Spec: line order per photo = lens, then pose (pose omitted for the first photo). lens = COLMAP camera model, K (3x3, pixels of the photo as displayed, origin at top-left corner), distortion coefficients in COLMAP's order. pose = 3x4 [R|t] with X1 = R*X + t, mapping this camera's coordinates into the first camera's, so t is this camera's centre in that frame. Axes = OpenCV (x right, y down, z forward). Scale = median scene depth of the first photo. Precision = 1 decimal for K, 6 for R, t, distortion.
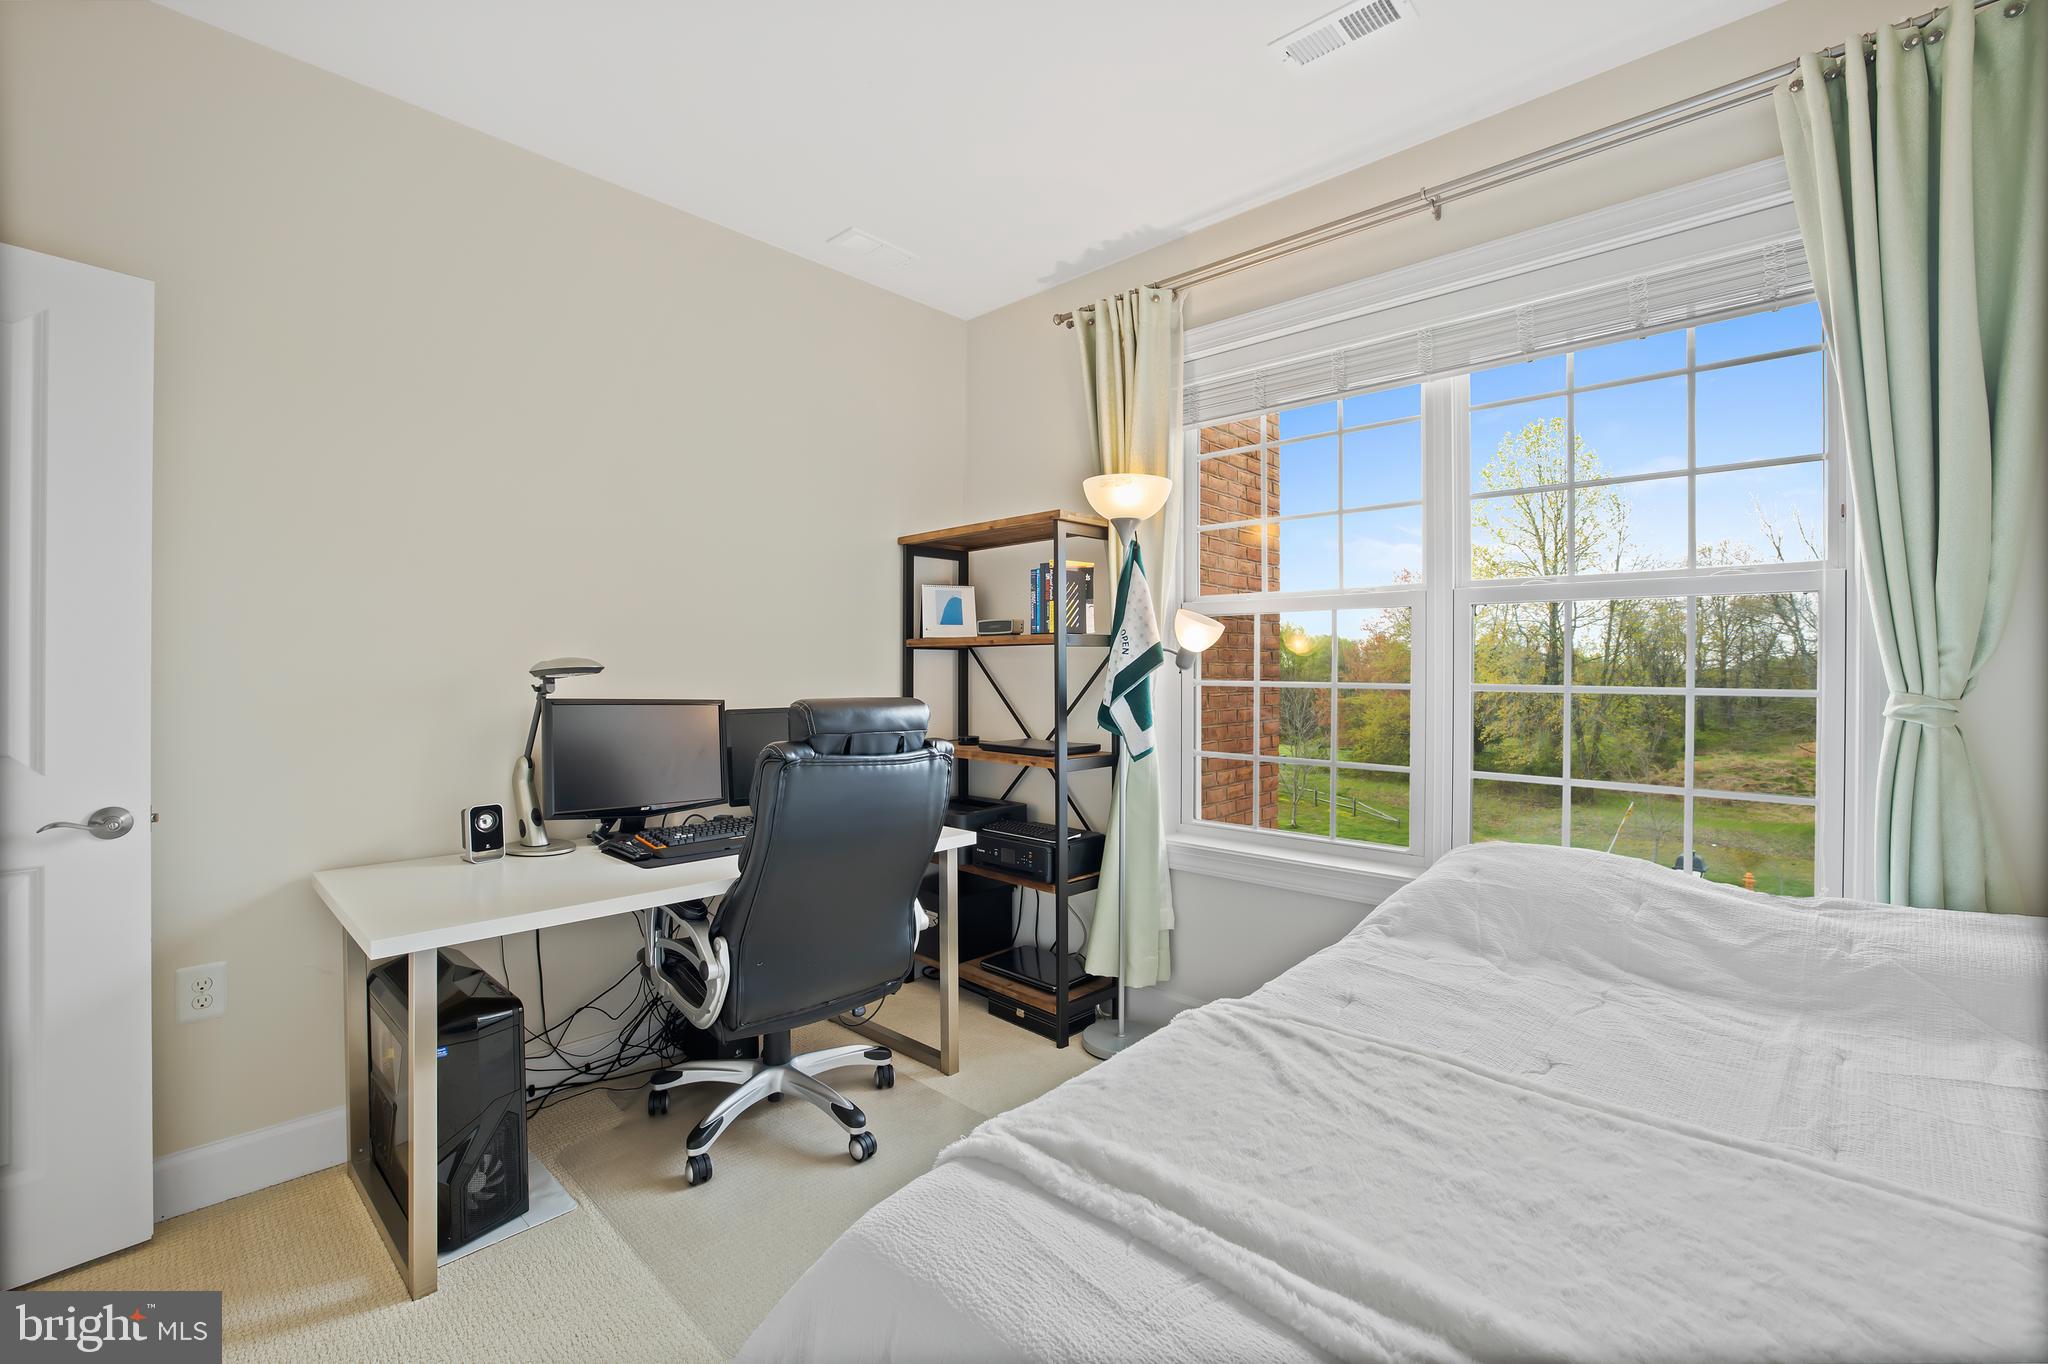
lens RADIAL K [[886.1, 0, 1029.1], [0, 886.1, 680.2], [0, 0, 1]] dist [-0.047613, 0.014697]
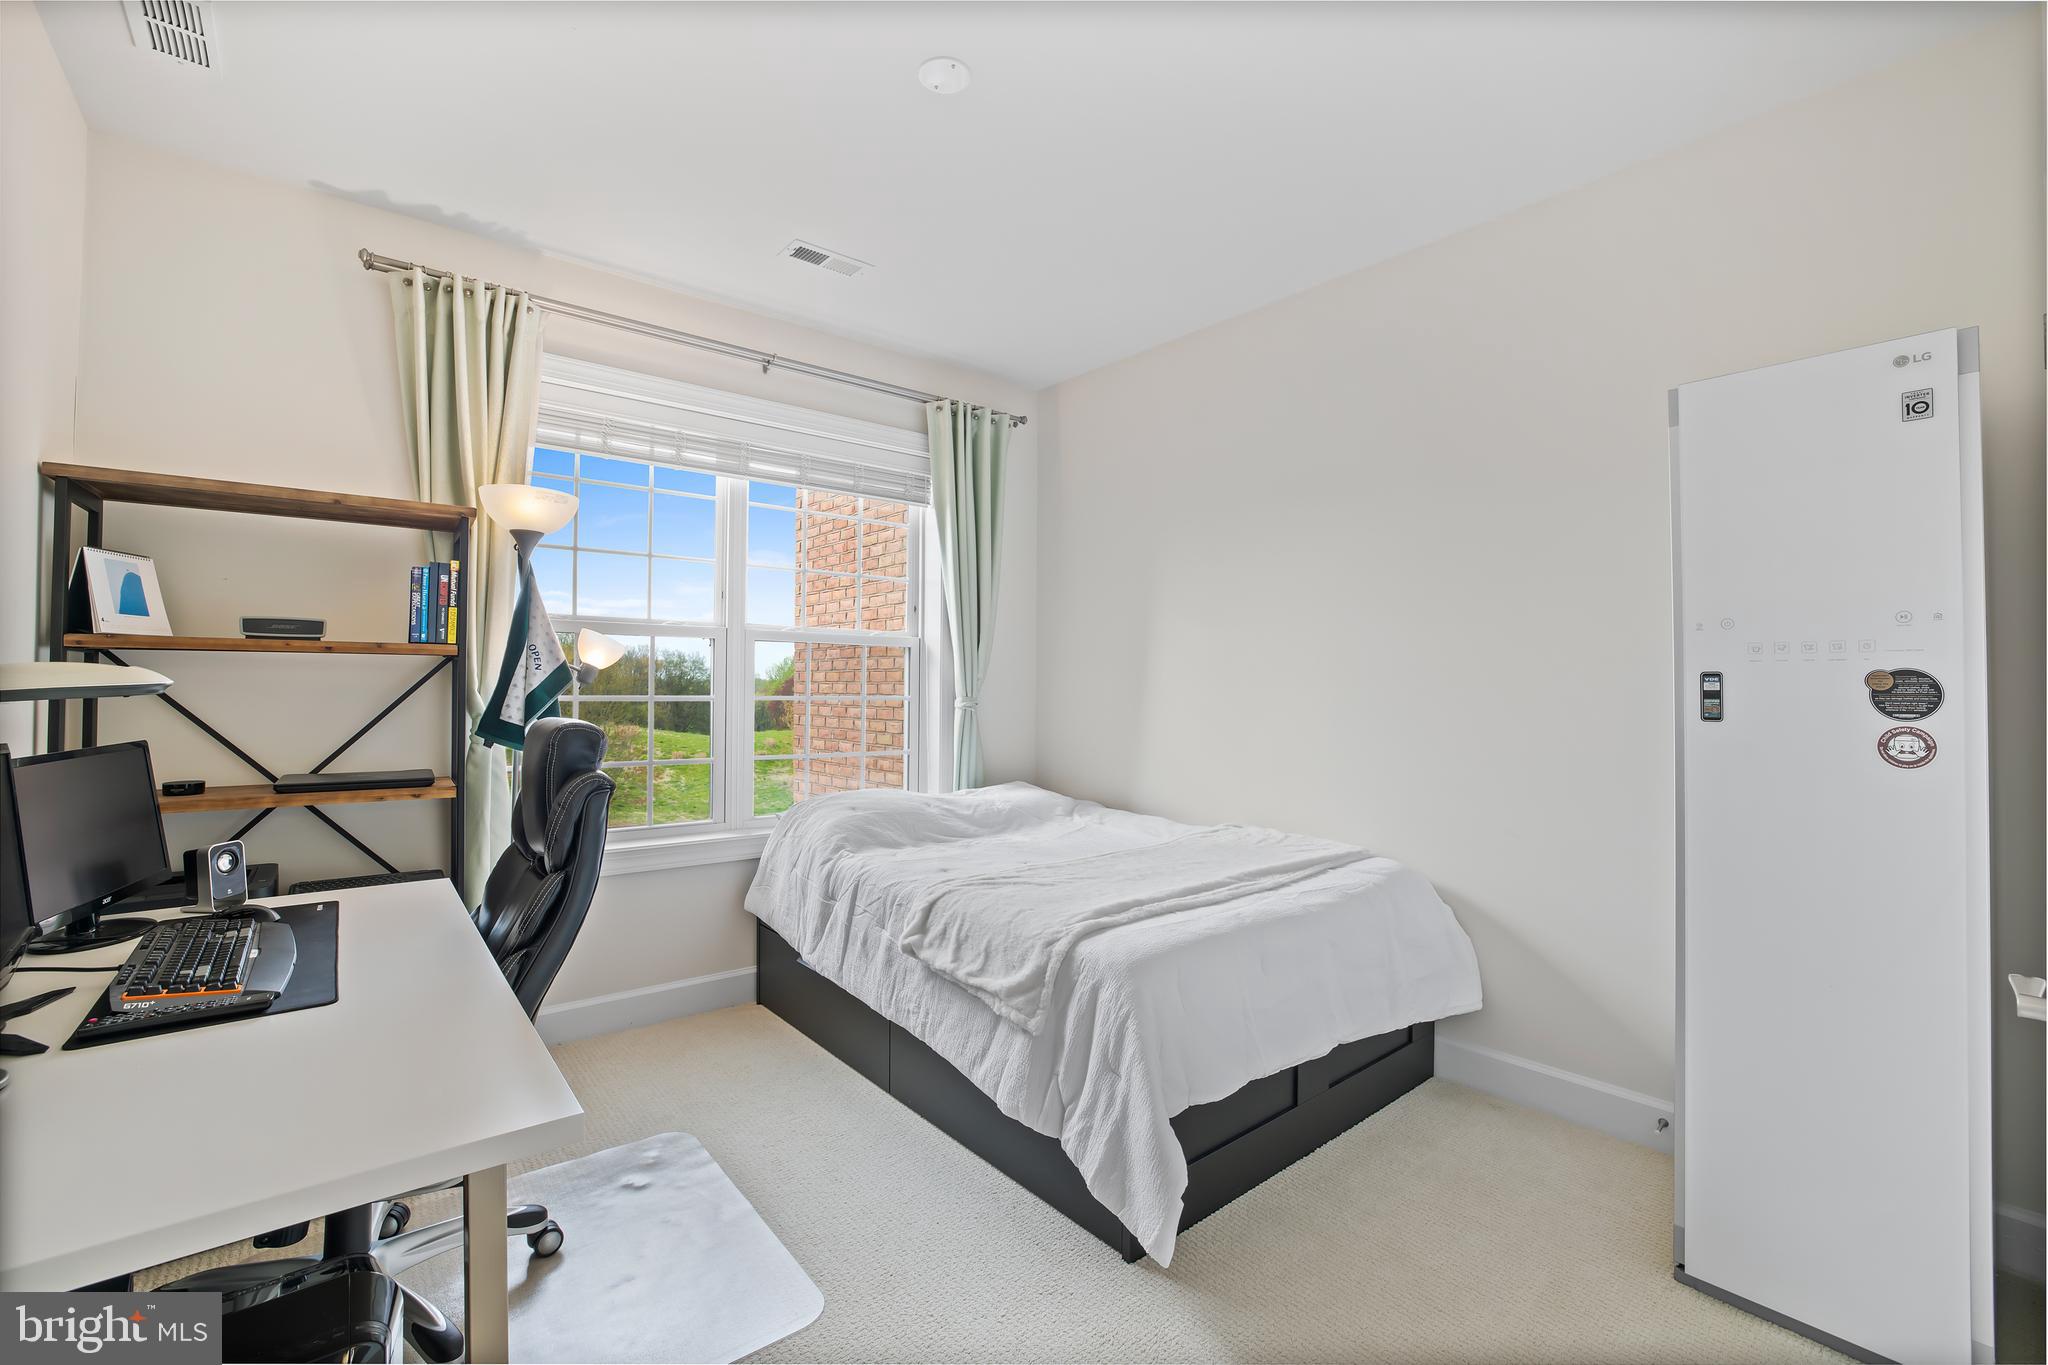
lens RADIAL K [[886.1, 0, 1021.7], [0, 886.1, 675.1], [0, 0, 1]] dist [-0.047613, 0.014697]
pose [[0.129604, 0.009220, 0.991523, -0.750772], [0.001531, 0.999954, -0.009498, -0.013358], [-0.991565, 0.002749, 0.129584, 0.323222]]
